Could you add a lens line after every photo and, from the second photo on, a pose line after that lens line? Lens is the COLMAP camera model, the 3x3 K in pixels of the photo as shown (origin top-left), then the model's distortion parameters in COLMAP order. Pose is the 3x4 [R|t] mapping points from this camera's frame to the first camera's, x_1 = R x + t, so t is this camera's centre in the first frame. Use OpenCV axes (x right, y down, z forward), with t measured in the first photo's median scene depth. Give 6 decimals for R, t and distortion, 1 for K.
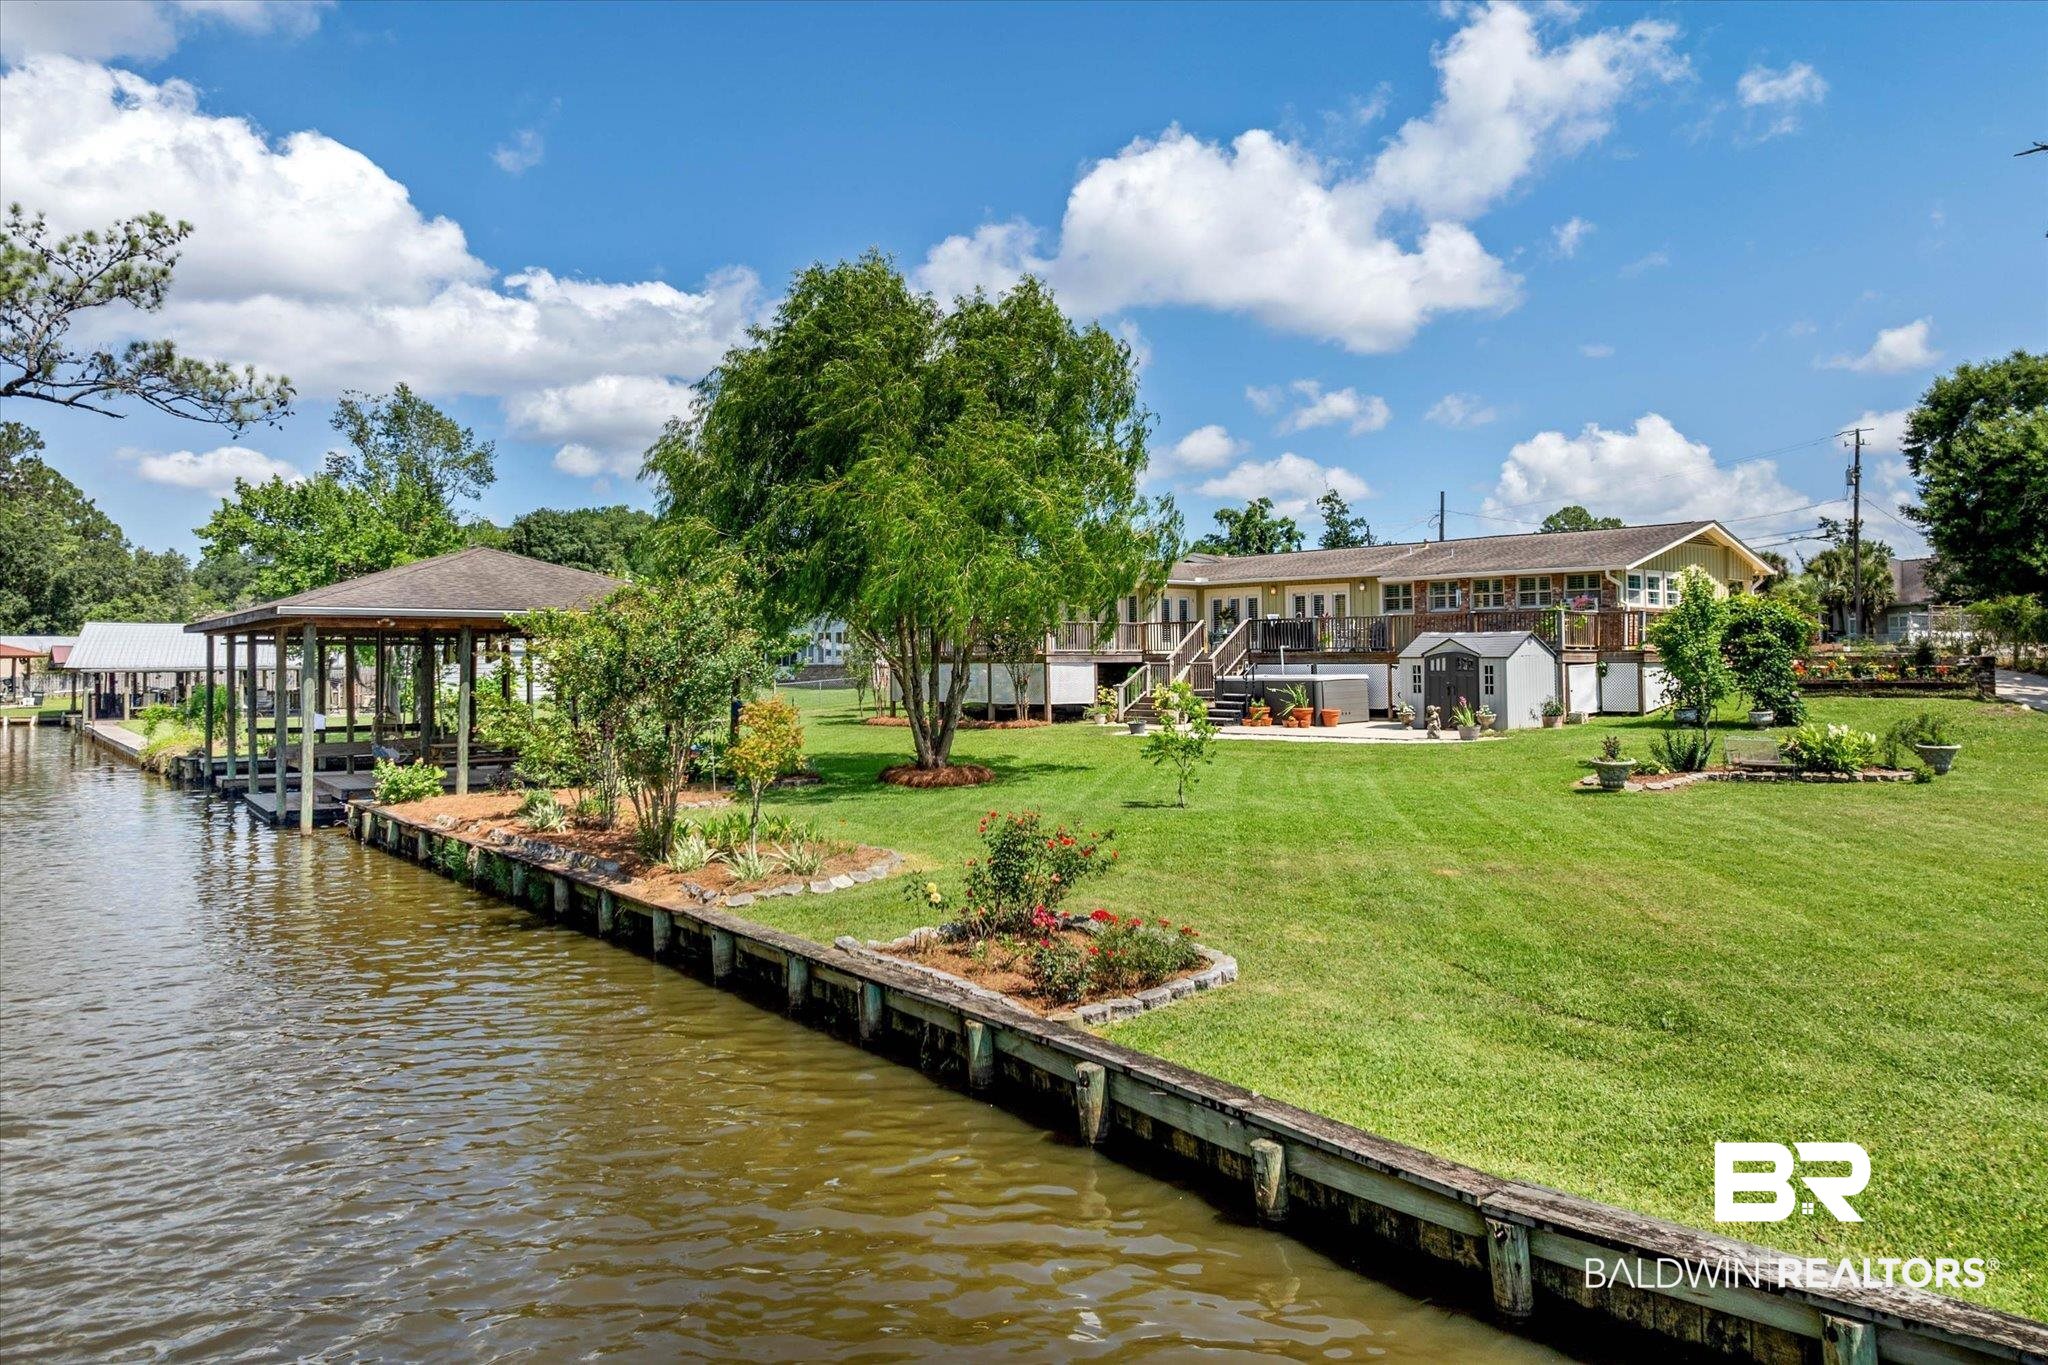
lens RADIAL K [[952.2, 0, 1015.5], [0, 952.2, 680.5], [0, 0, 1]] dist [-0.000347, -0.000386]
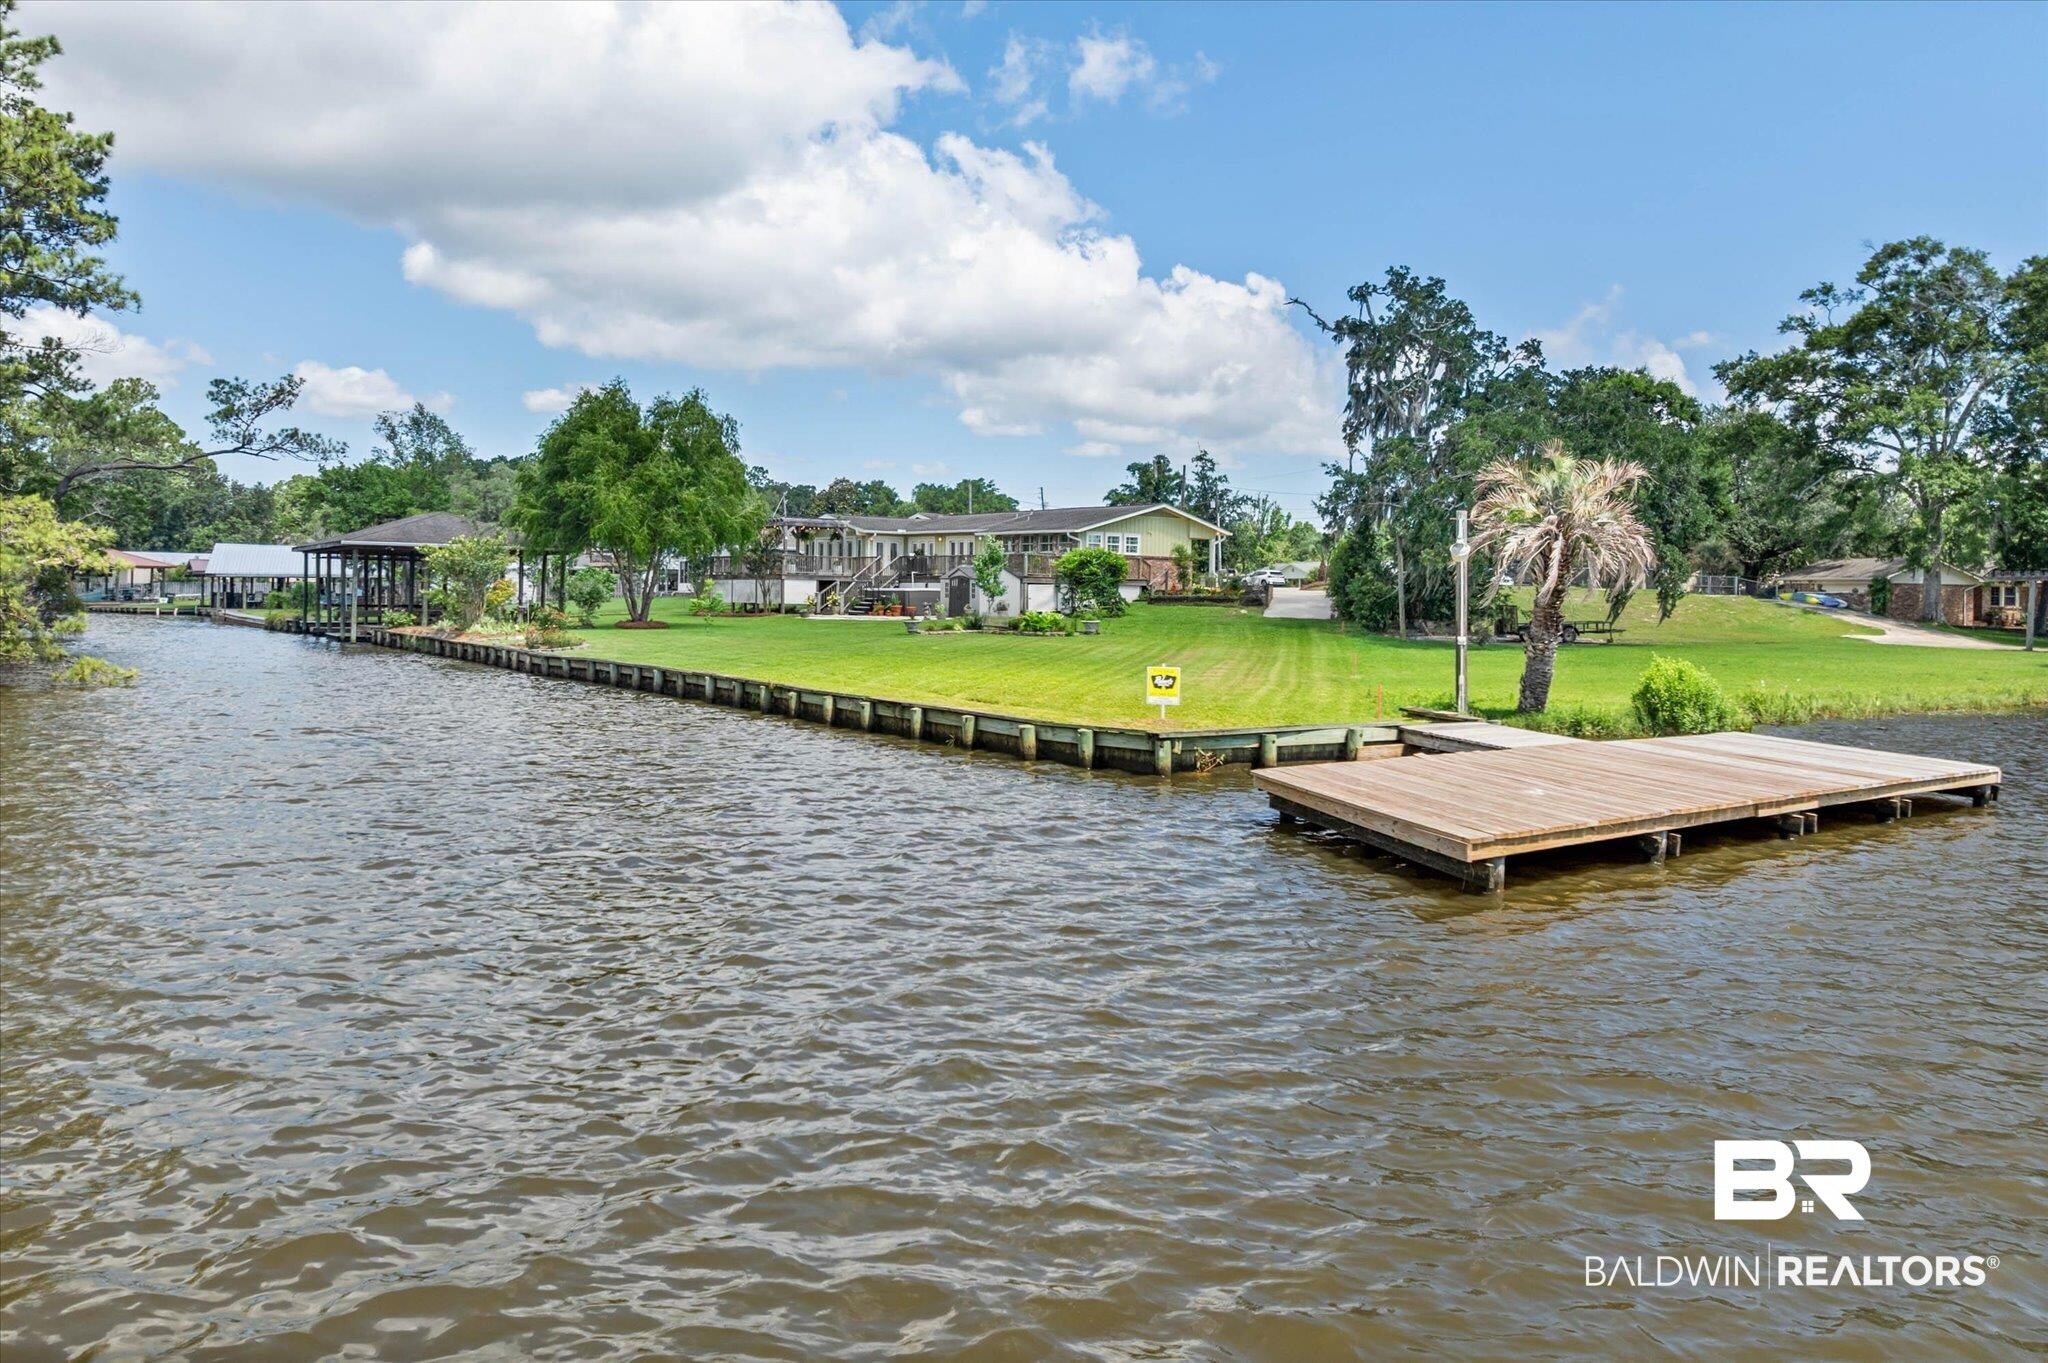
lens RADIAL K [[978.6, 0, 1022.6], [0, 978.6, 632.7], [0, 0, 1]] dist [0.016918, 0.000407]
pose [[0.998076, 0.023340, -0.057444, 0.583240], [-0.022445, 0.999617, 0.016180, 0.039214], [0.057799, -0.014860, 0.998218, -0.744004]]
